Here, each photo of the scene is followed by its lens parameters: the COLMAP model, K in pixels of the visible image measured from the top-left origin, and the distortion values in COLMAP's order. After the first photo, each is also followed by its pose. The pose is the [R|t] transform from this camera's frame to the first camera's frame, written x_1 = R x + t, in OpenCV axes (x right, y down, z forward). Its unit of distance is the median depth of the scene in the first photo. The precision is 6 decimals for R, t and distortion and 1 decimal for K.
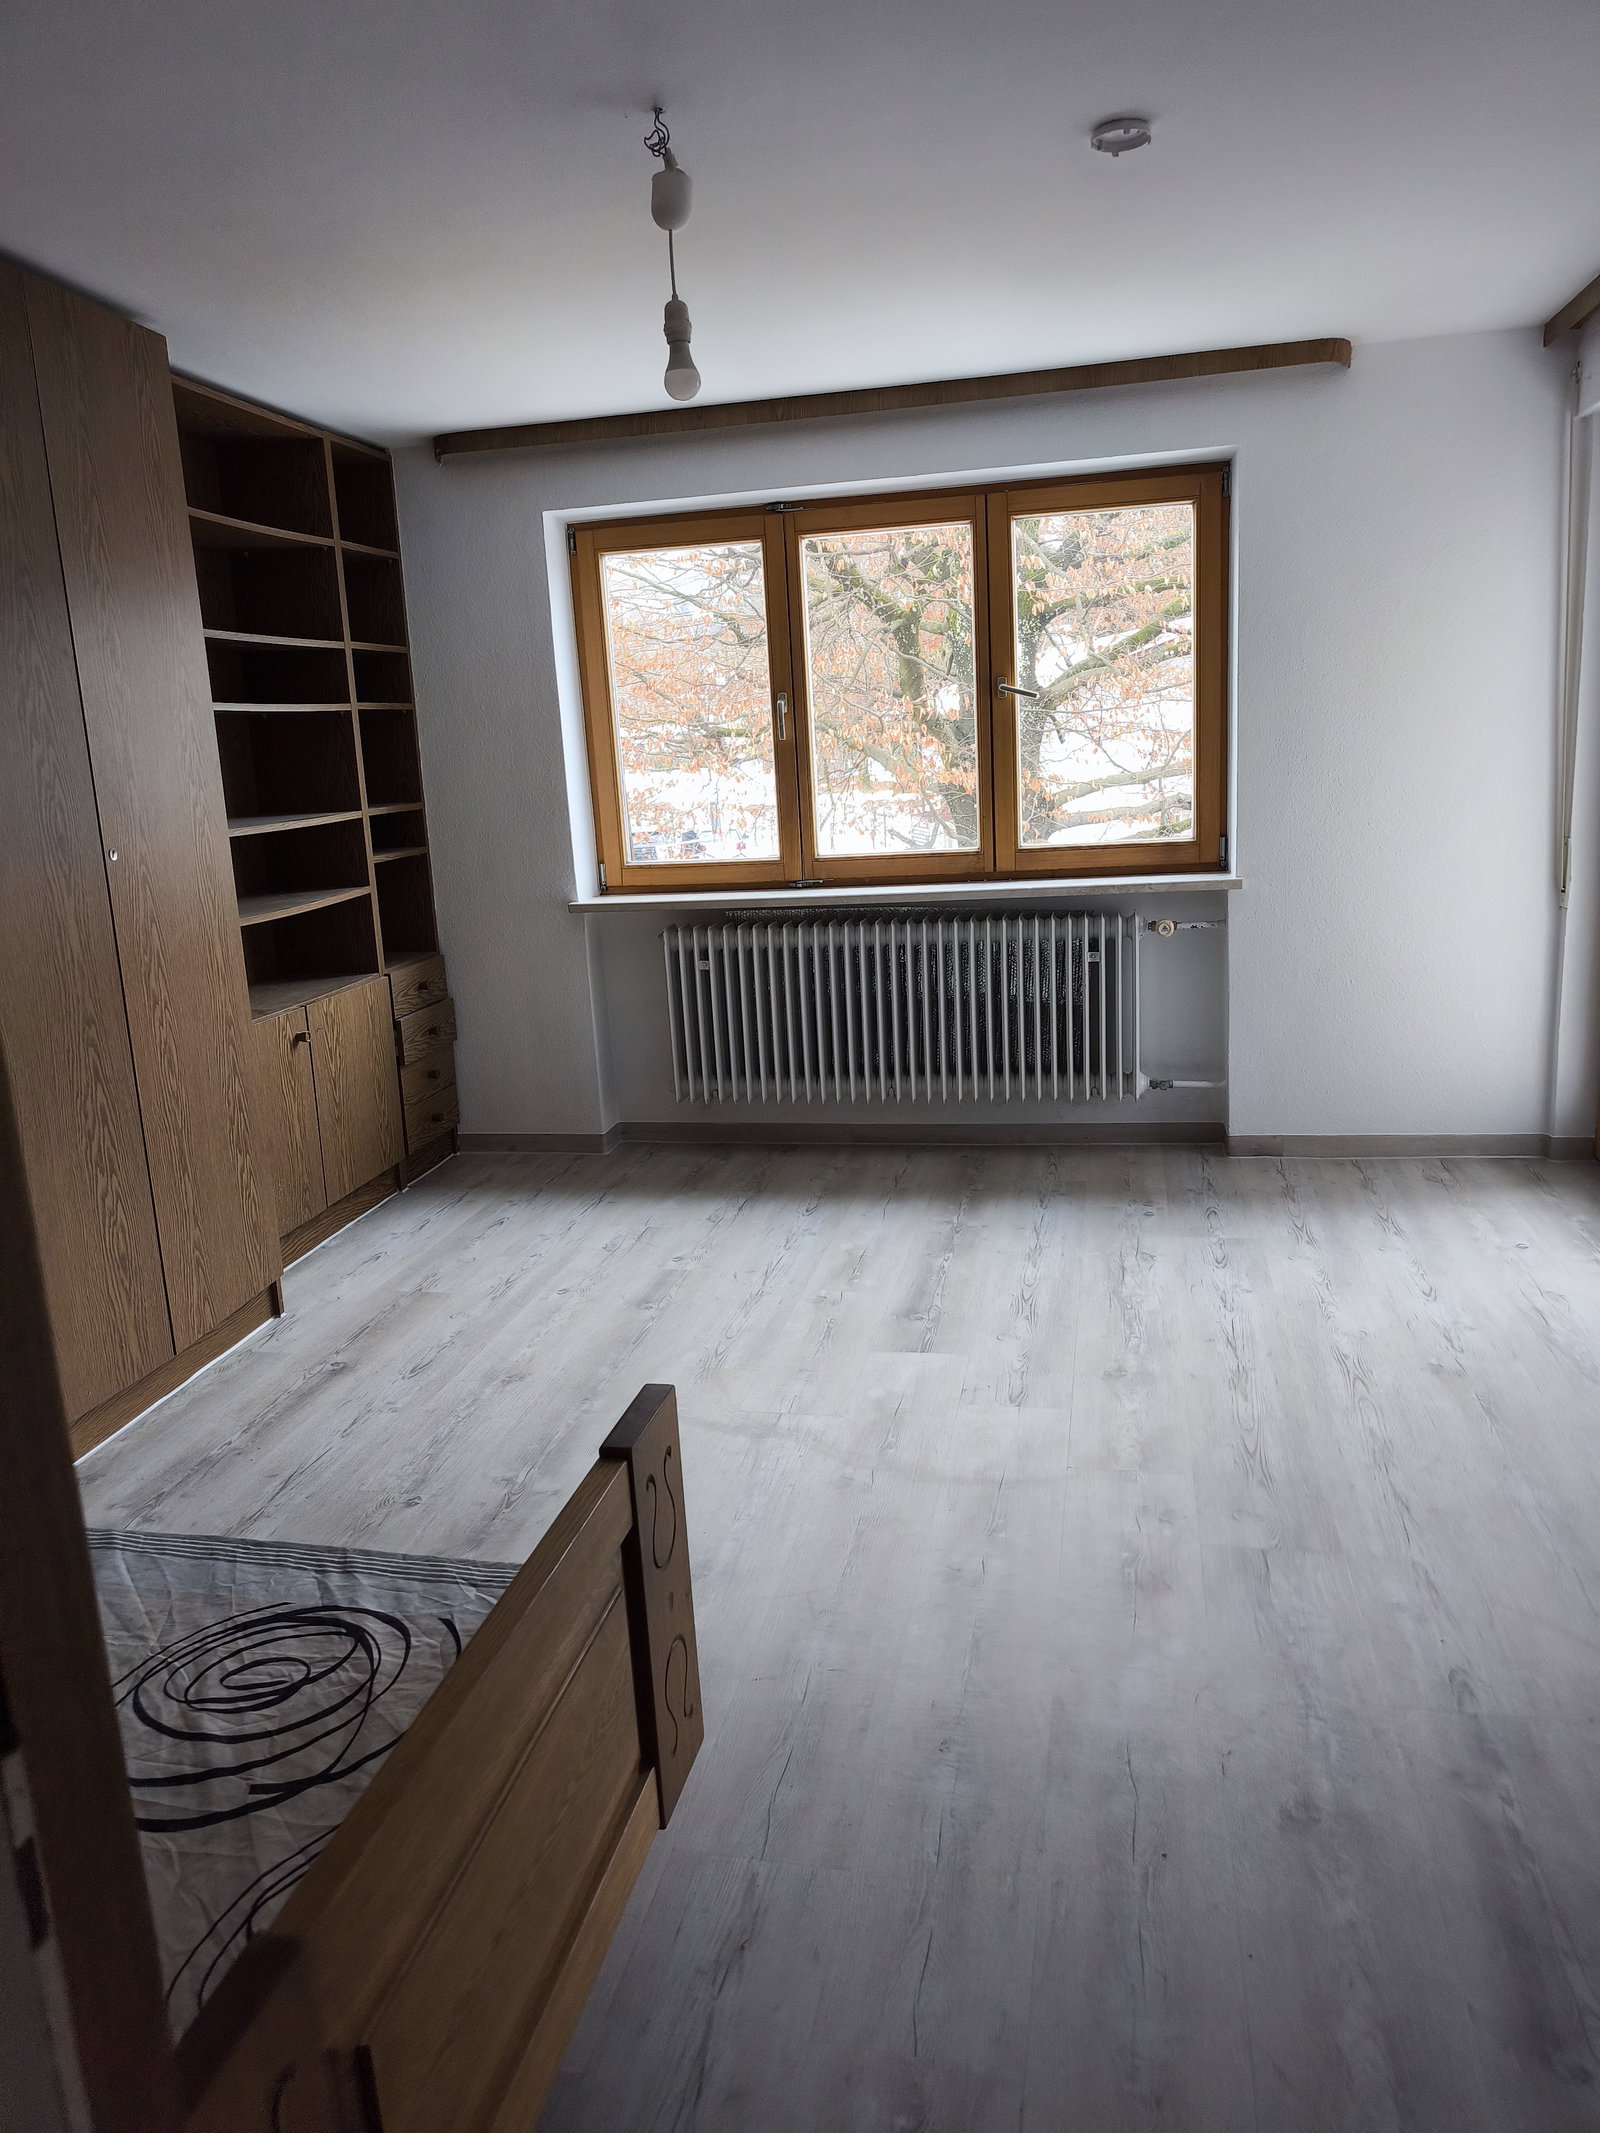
lens RADIAL K [[1440.8, 0, 796.2], [0, 1440.8, 1054.4], [0, 0, 1]] dist [0.022507, -0.019665]
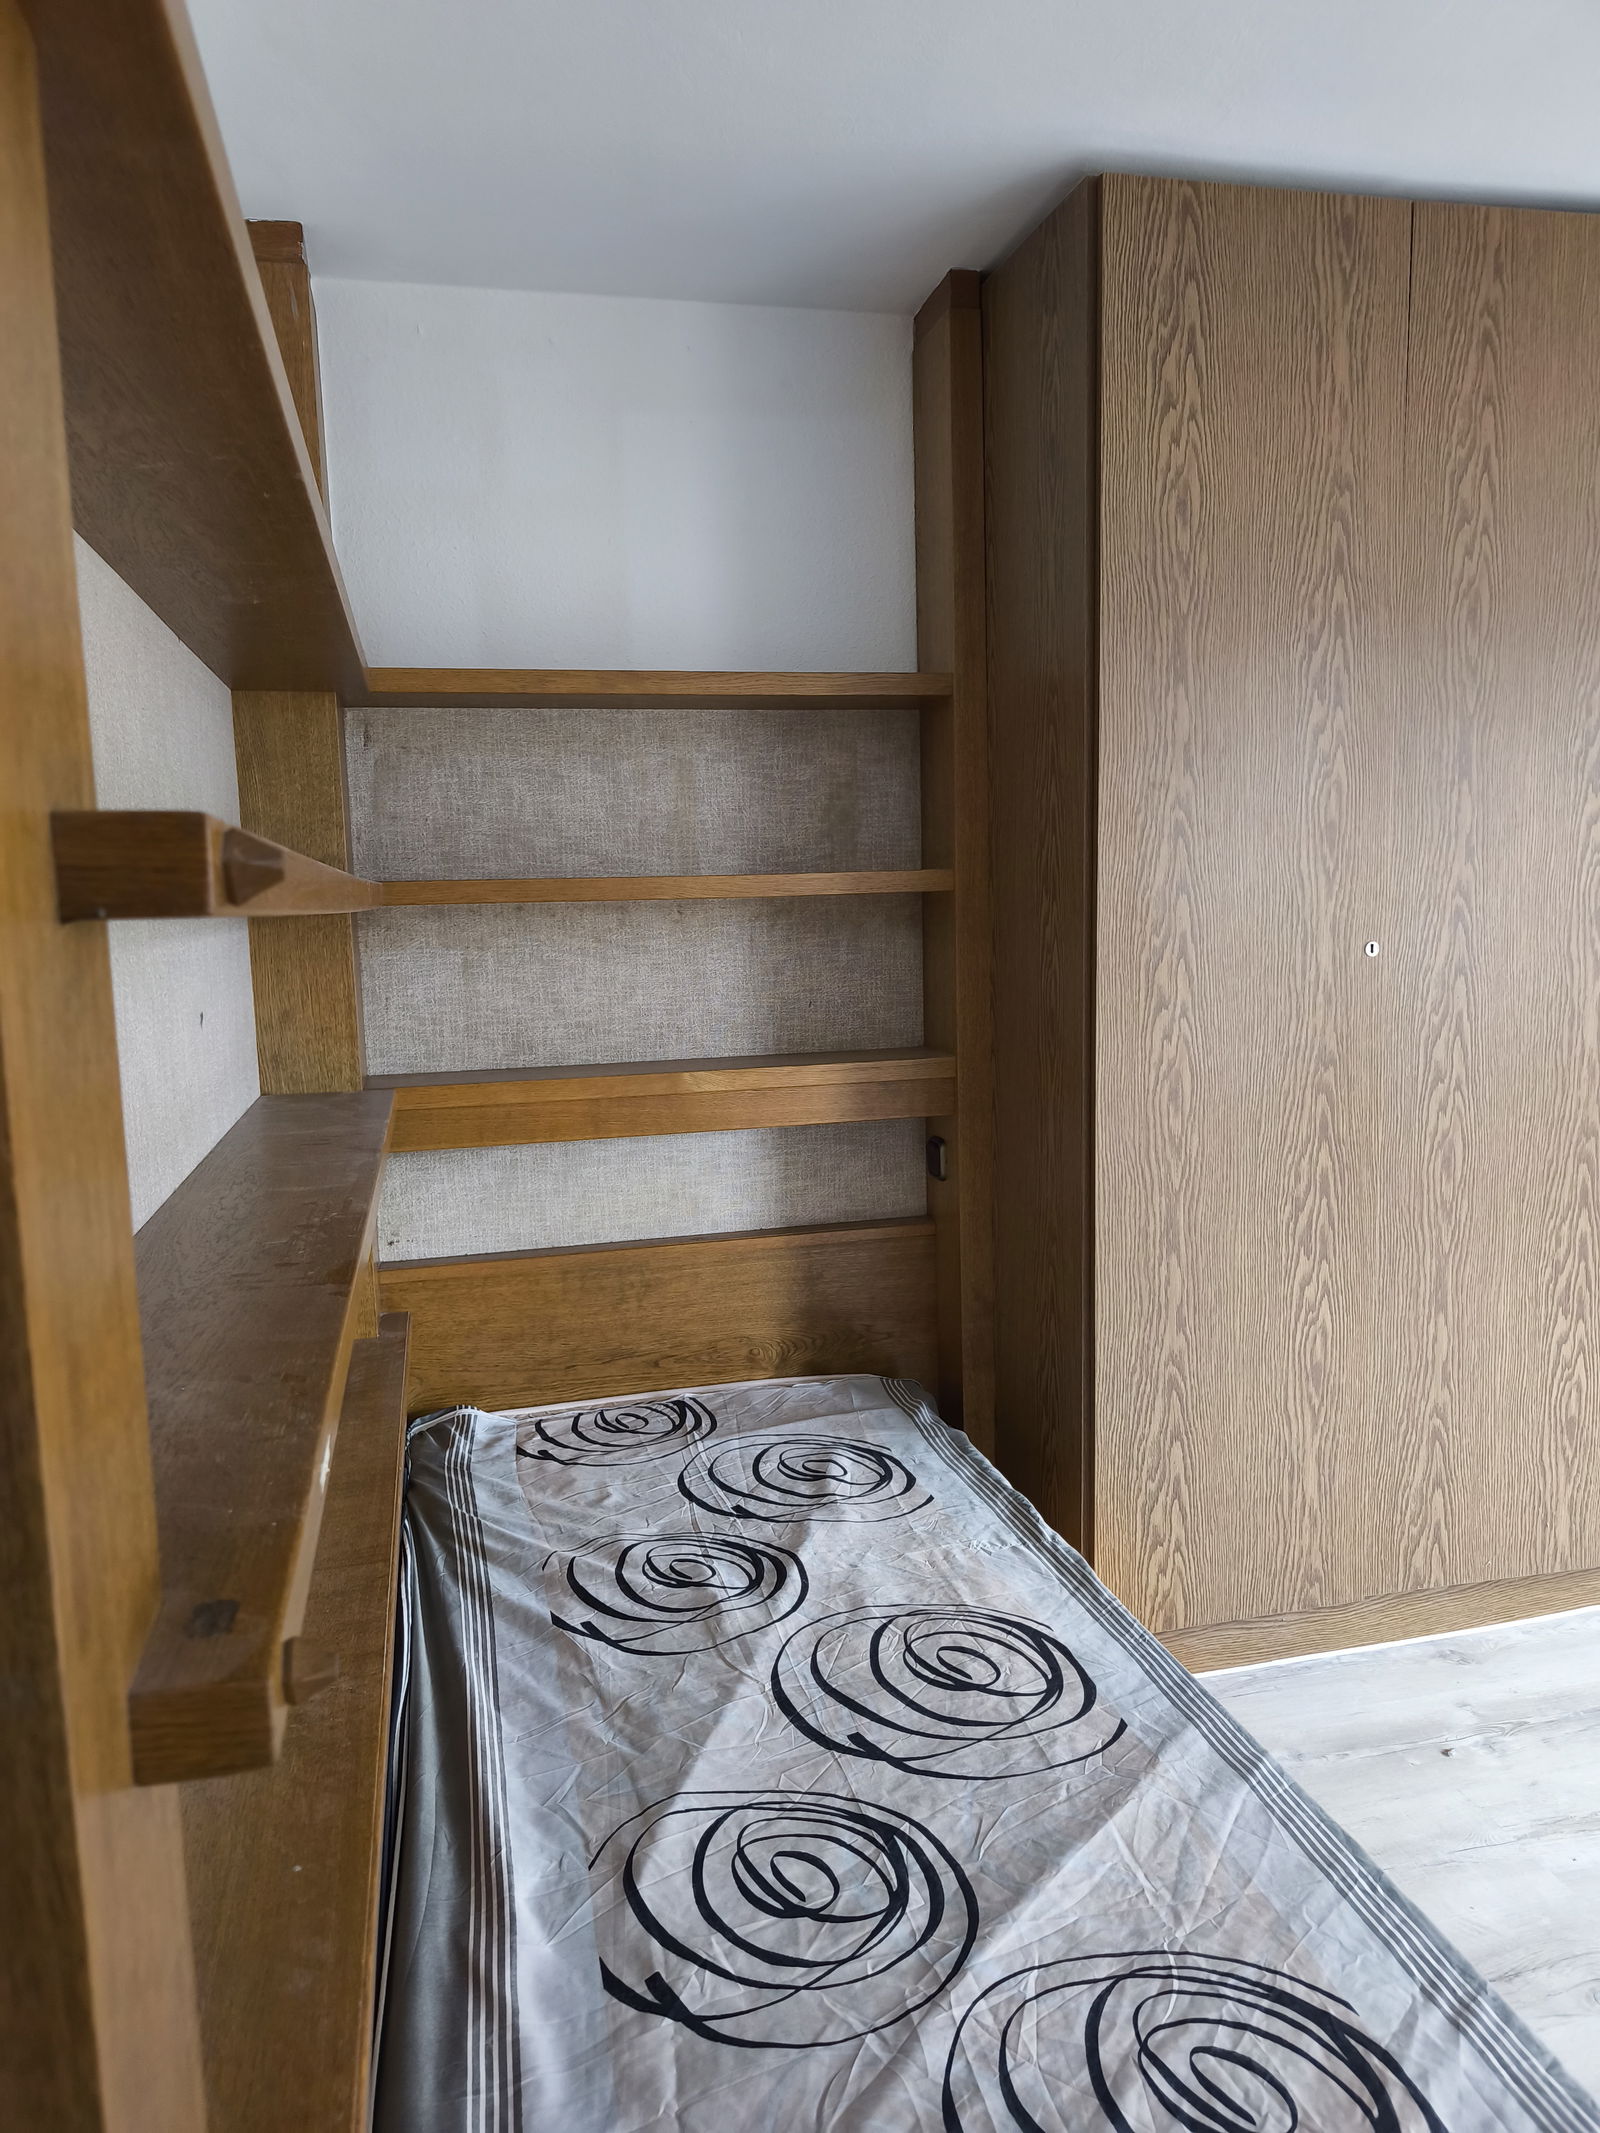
lens RADIAL K [[1440.8, 0, 799.6], [0, 1440.8, 1069.3], [0, 0, 1]] dist [0.022507, -0.019665]
pose [[0.426634, 0.147916, -0.892247, 0.055179], [-0.180493, 0.980615, 0.076262, -0.041723], [0.886231, 0.128508, 0.445061, 0.237370]]
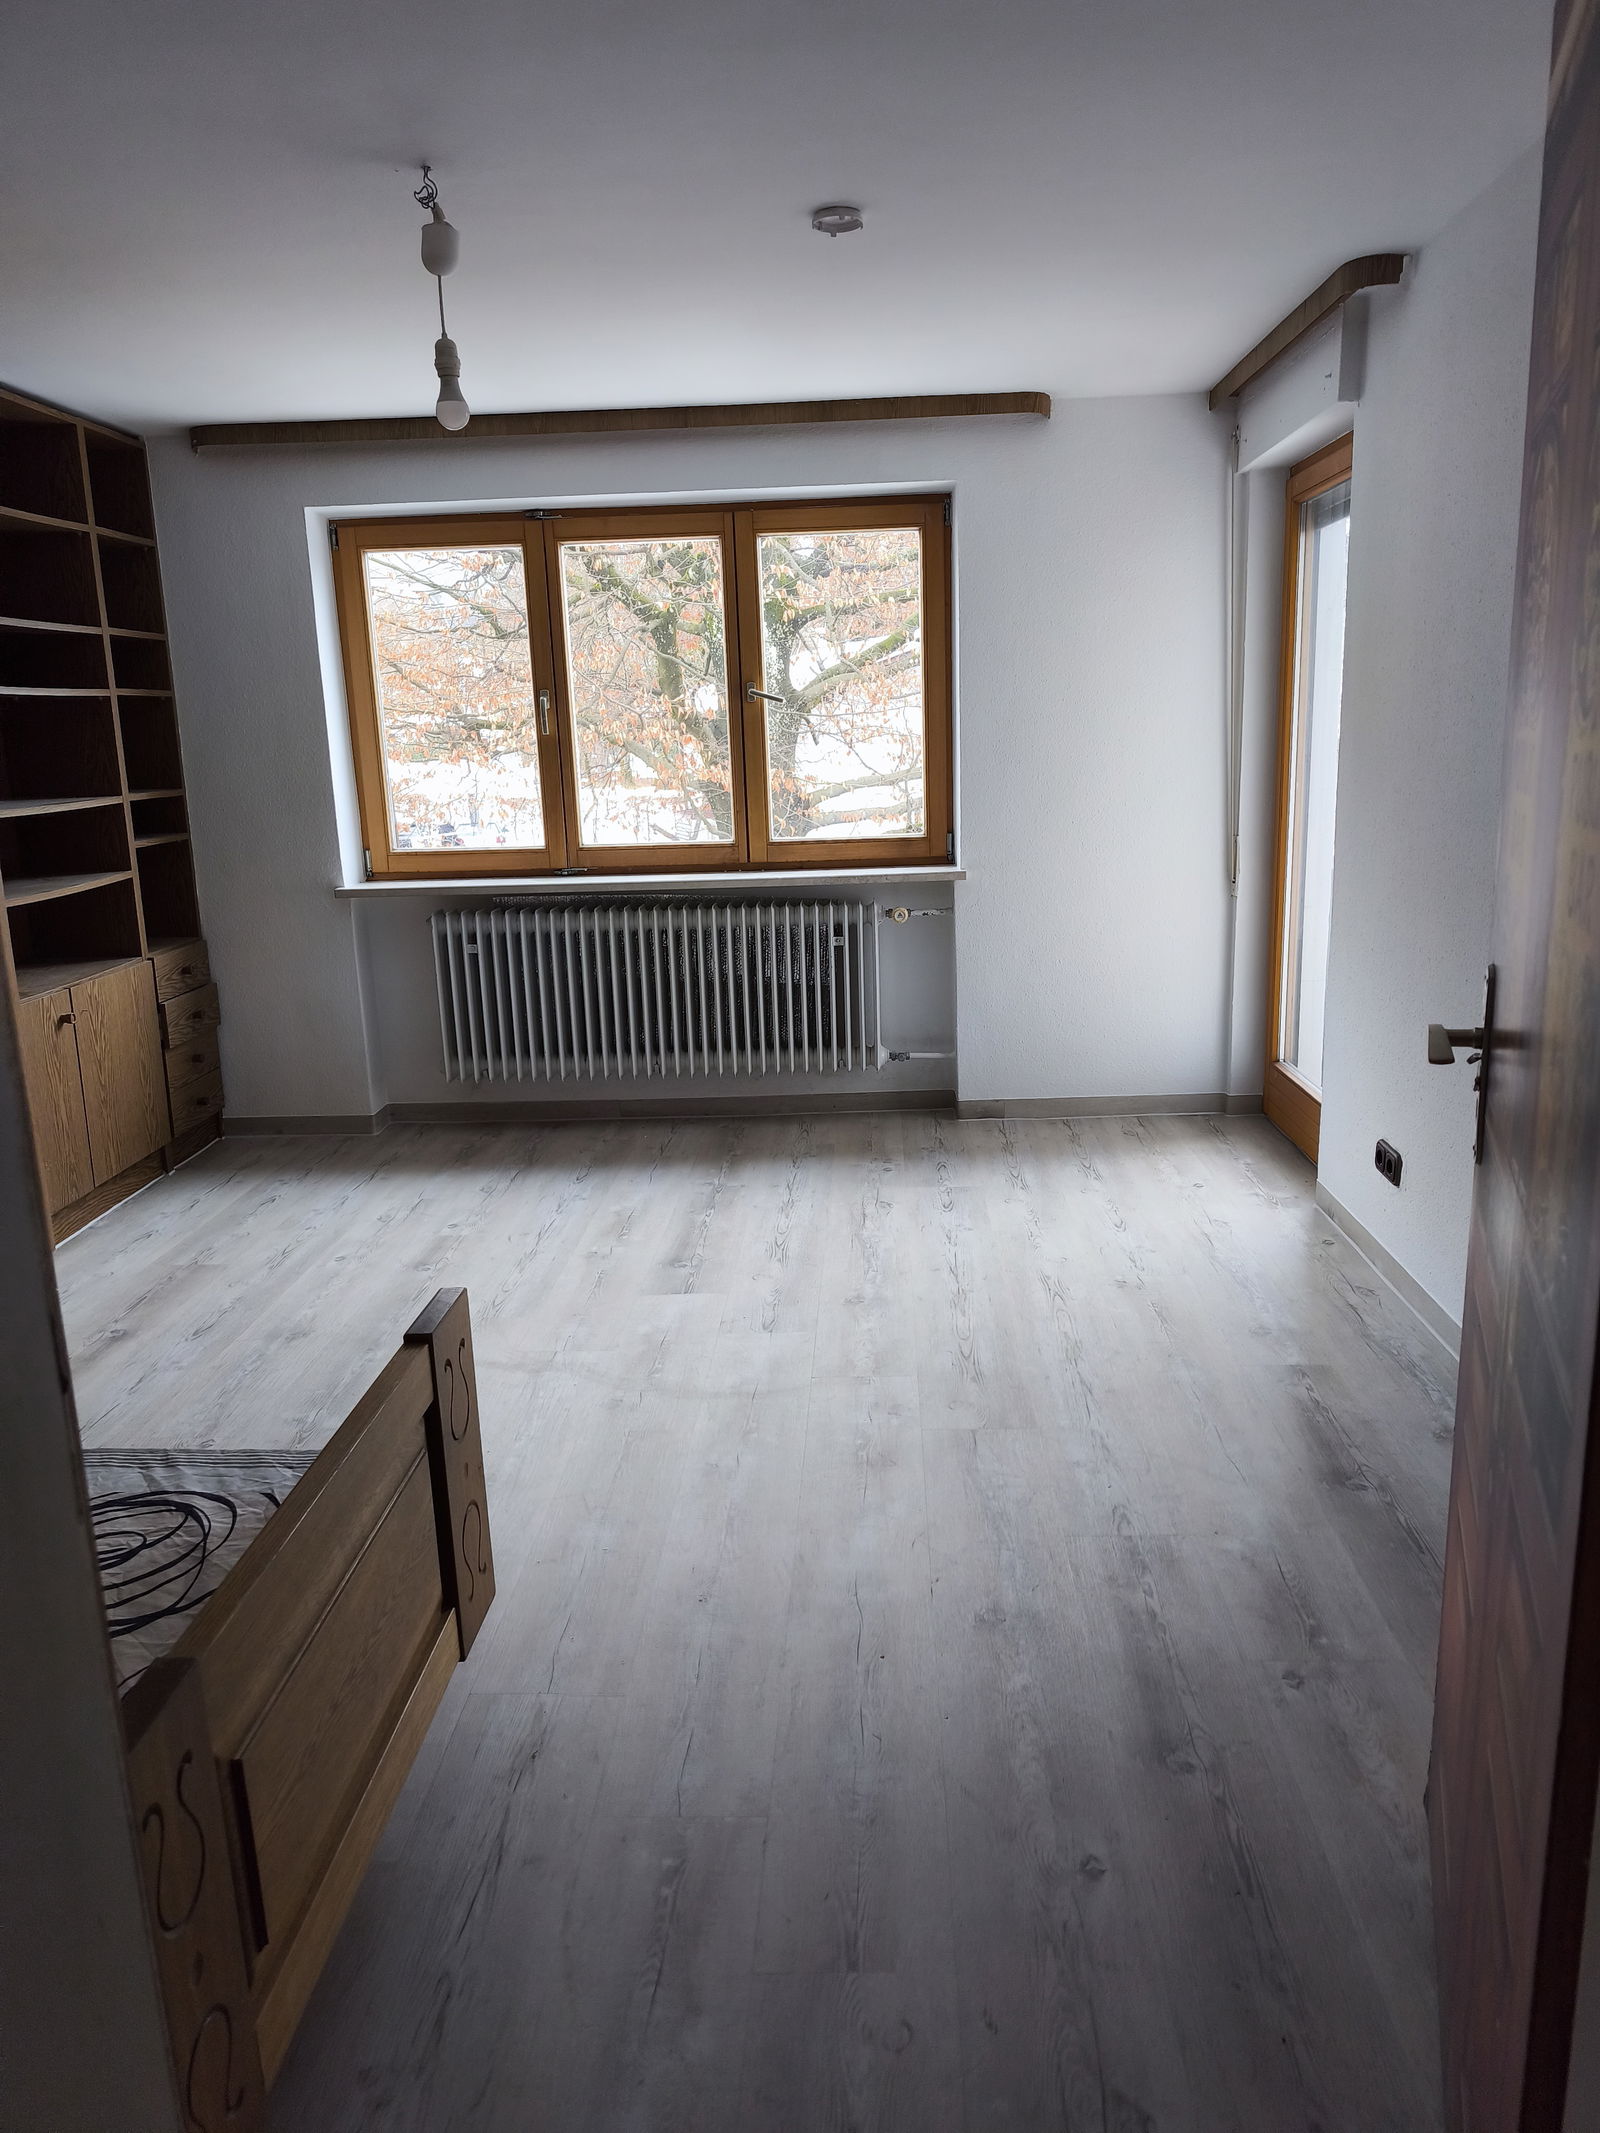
lens RADIAL K [[1440.8, 0, 813.5], [0, 1440.8, 1057.0], [0, 0, 1]] dist [0.022507, -0.019665]
pose [[0.984909, -0.015590, 0.172370, -0.003900], [0.015054, 0.999877, 0.004417, 0.025915], [-0.172418, -0.001755, 0.985022, -0.122401]]
